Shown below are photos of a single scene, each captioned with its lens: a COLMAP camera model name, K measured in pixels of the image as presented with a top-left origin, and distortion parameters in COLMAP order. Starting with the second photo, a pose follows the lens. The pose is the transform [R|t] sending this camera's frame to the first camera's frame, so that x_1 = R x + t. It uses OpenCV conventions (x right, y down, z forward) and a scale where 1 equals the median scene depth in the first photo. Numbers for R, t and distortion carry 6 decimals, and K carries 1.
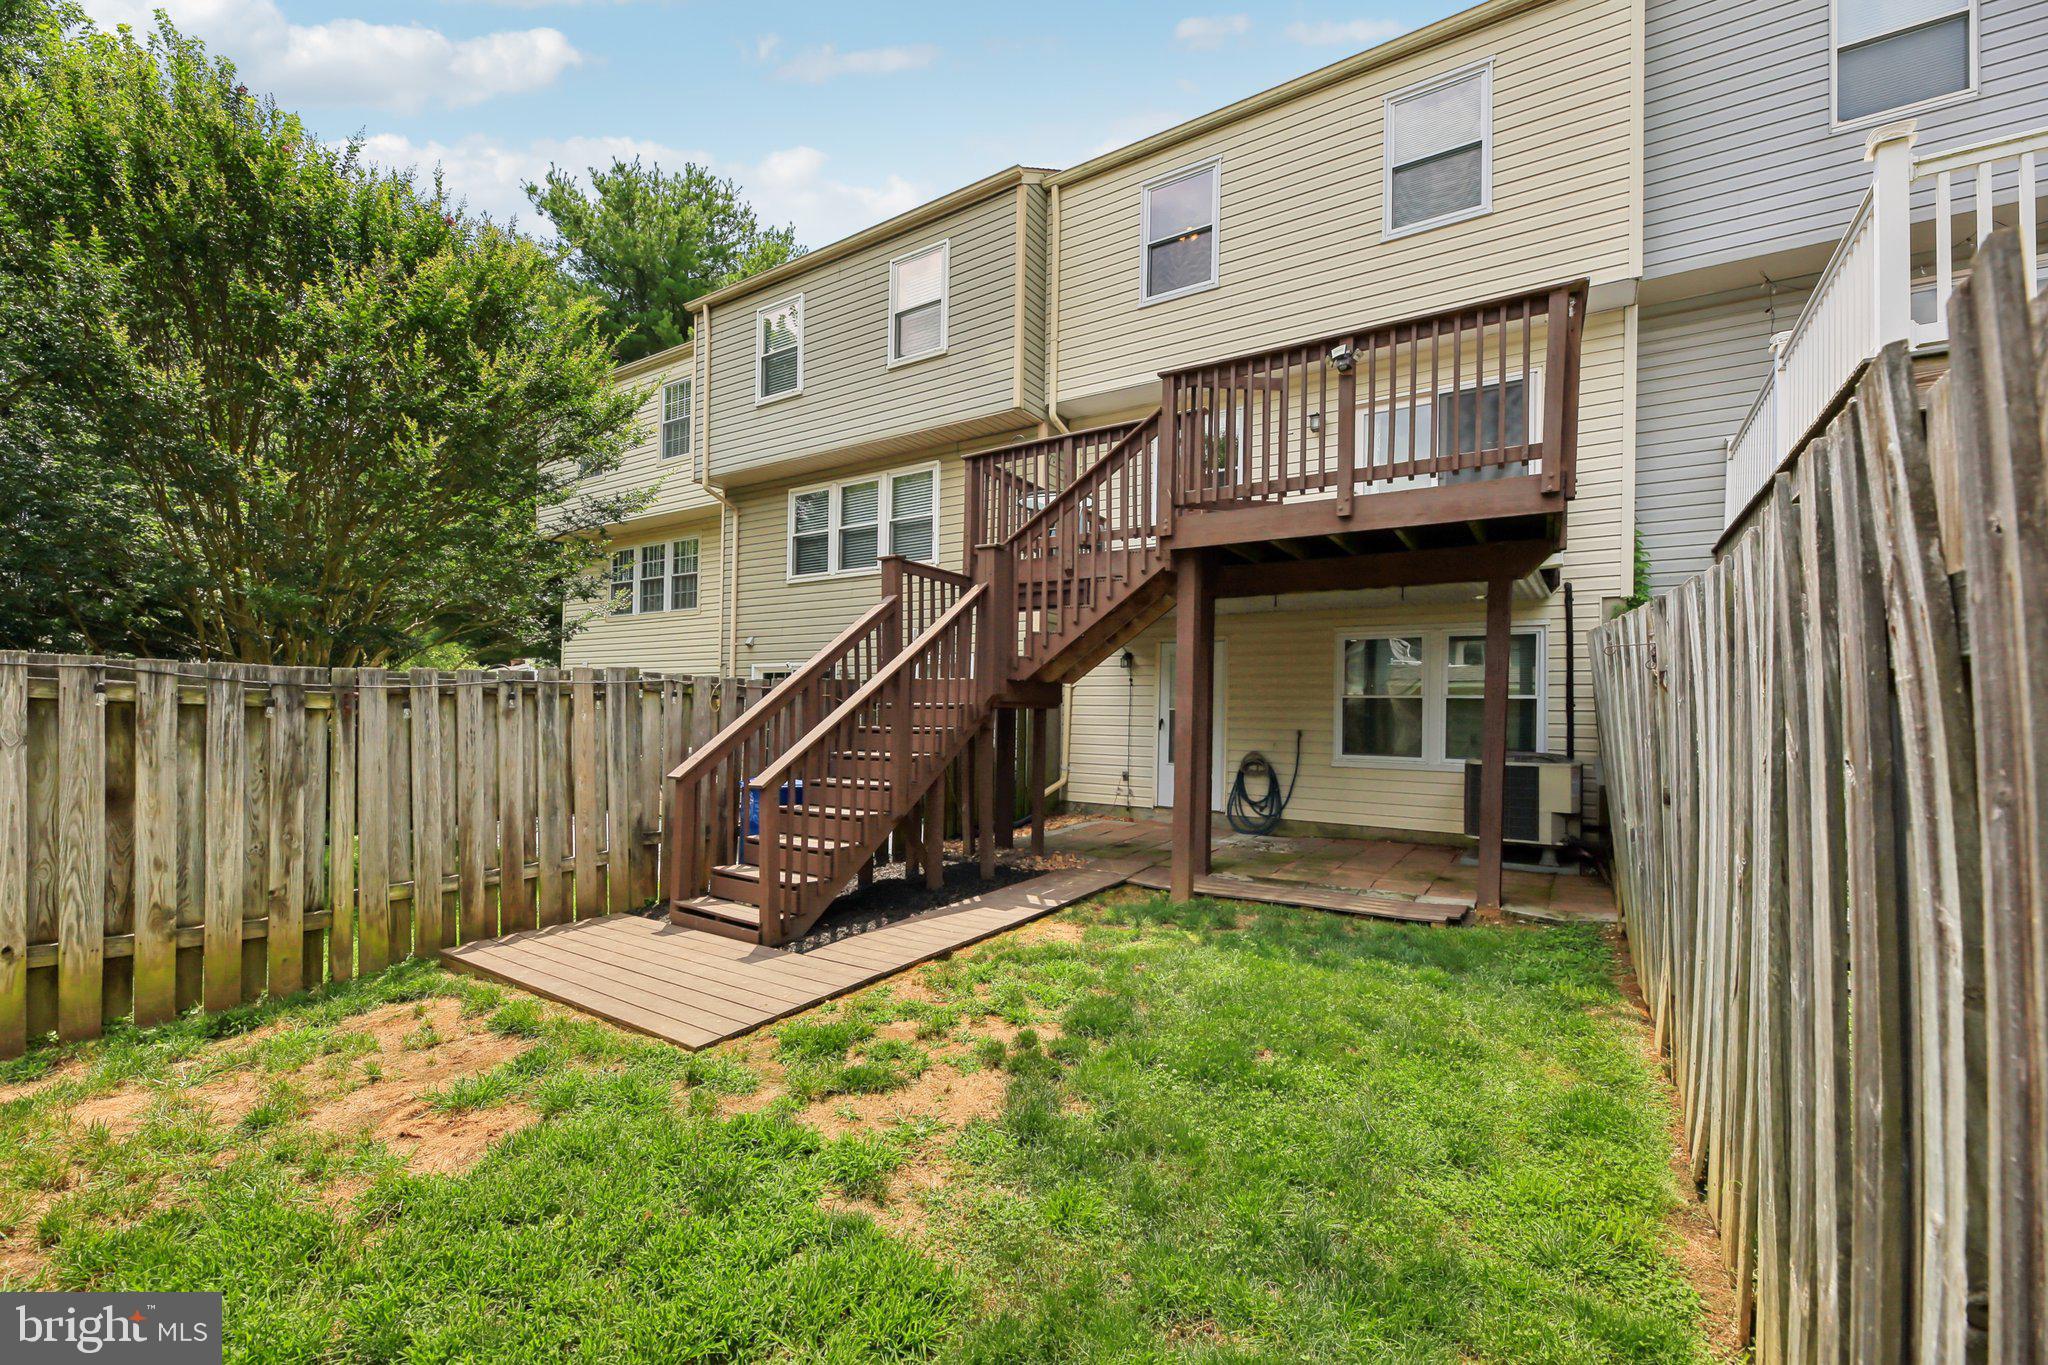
lens RADIAL K [[829.2, 0, 1035.0], [0, 829.2, 676.7], [0, 0, 1]] dist [0.000940, -0.000444]
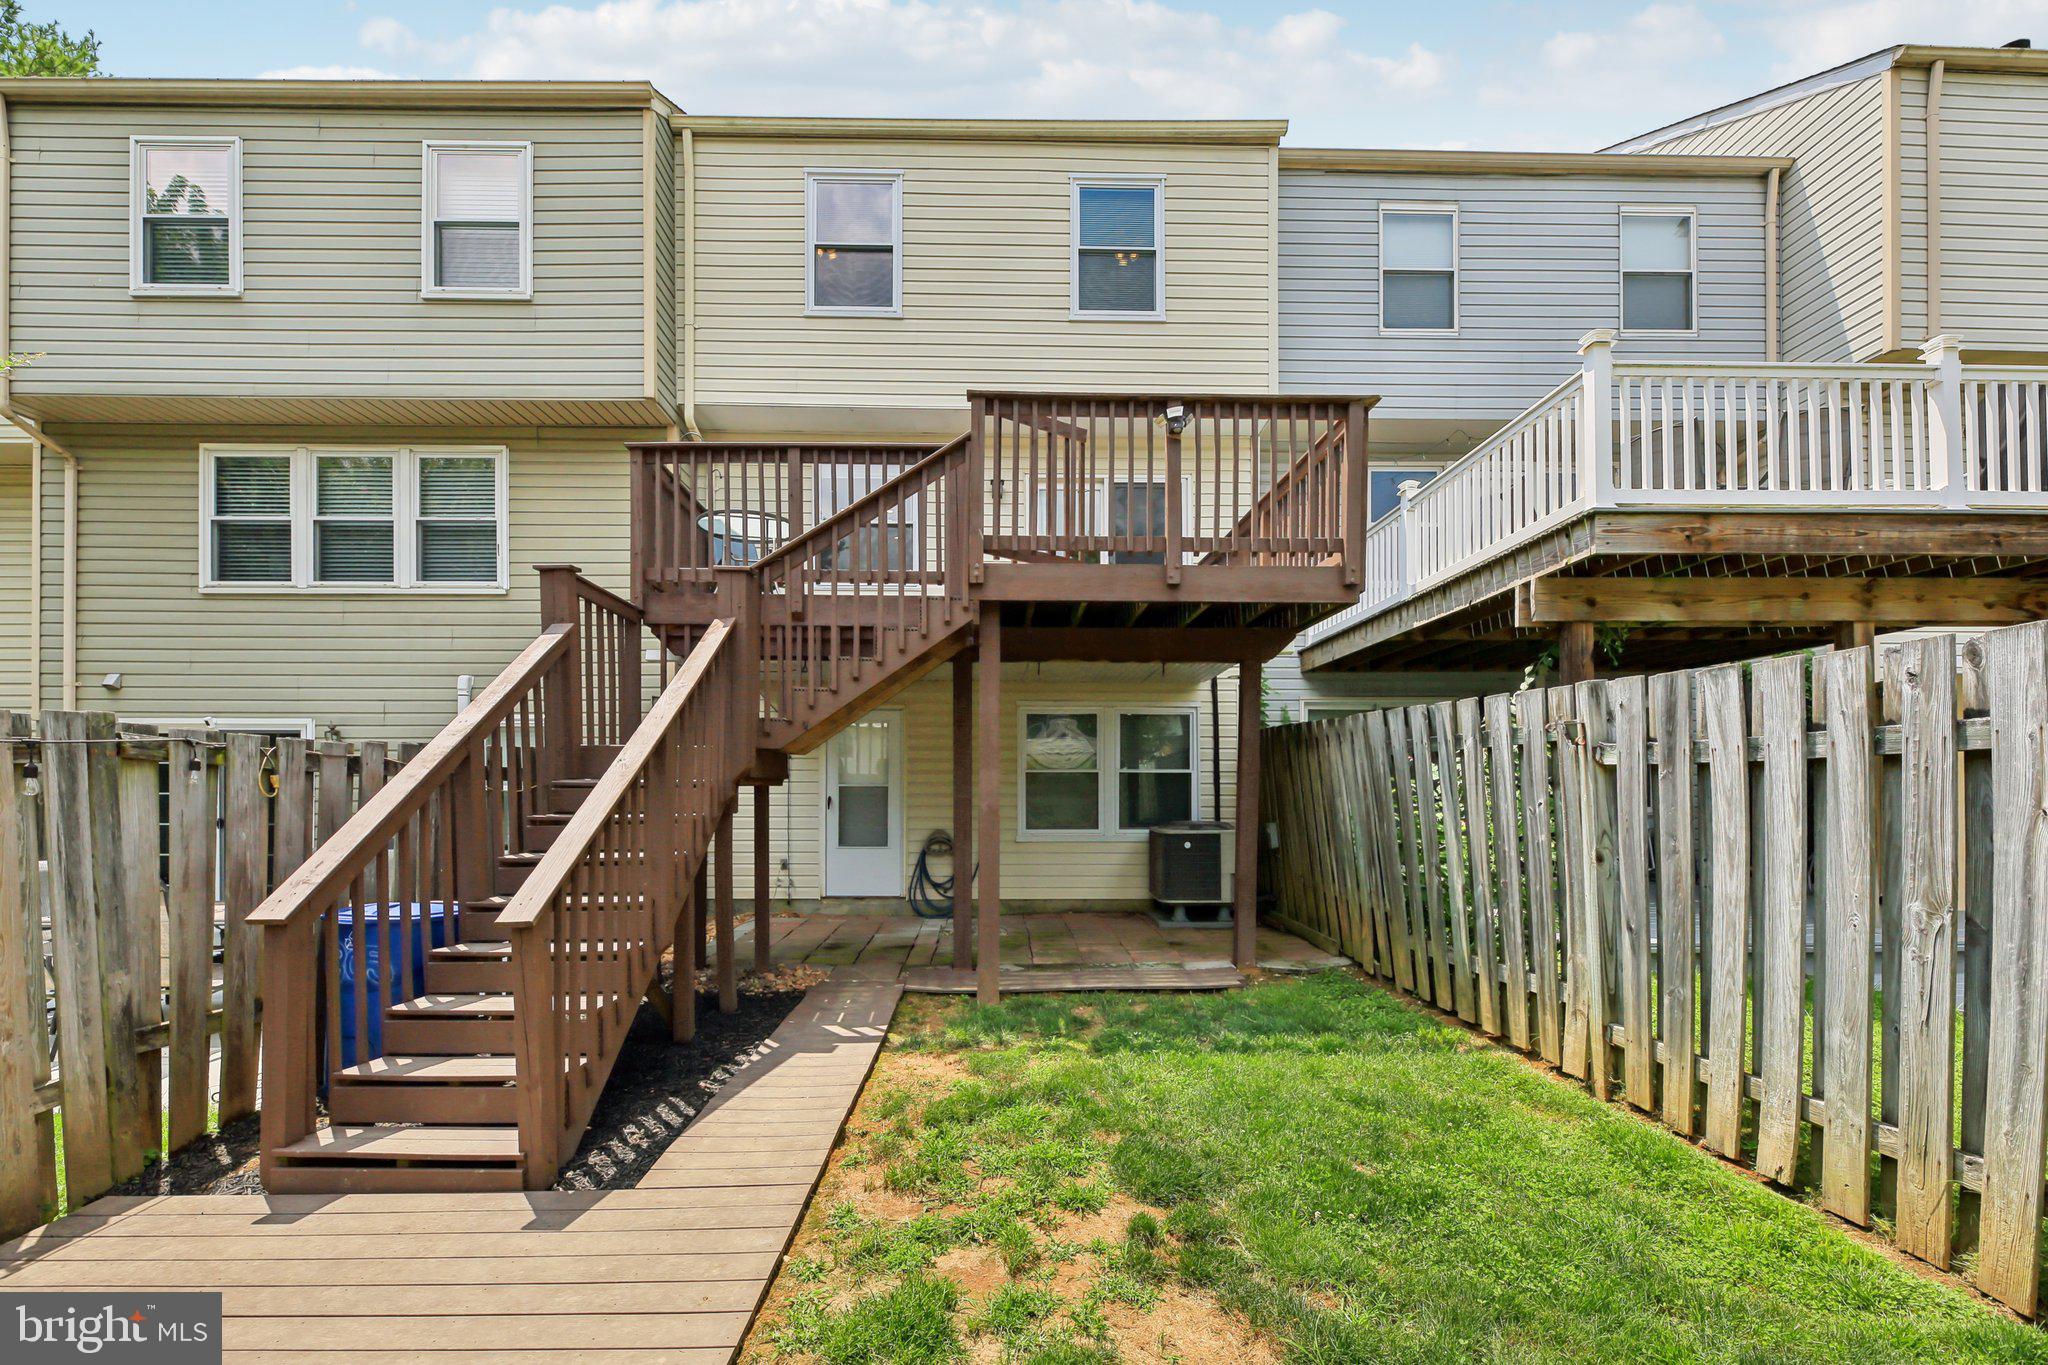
lens RADIAL K [[846.7, 0, 1027.4], [0, 846.7, 769.2], [0, 0, 1]] dist [0.001153, -0.001084]
pose [[0.832078, 0.000806, 0.554658, -0.239879], [-0.012460, 0.999774, 0.017240, 0.005783], [-0.554519, -0.021256, 0.831900, 0.199526]]
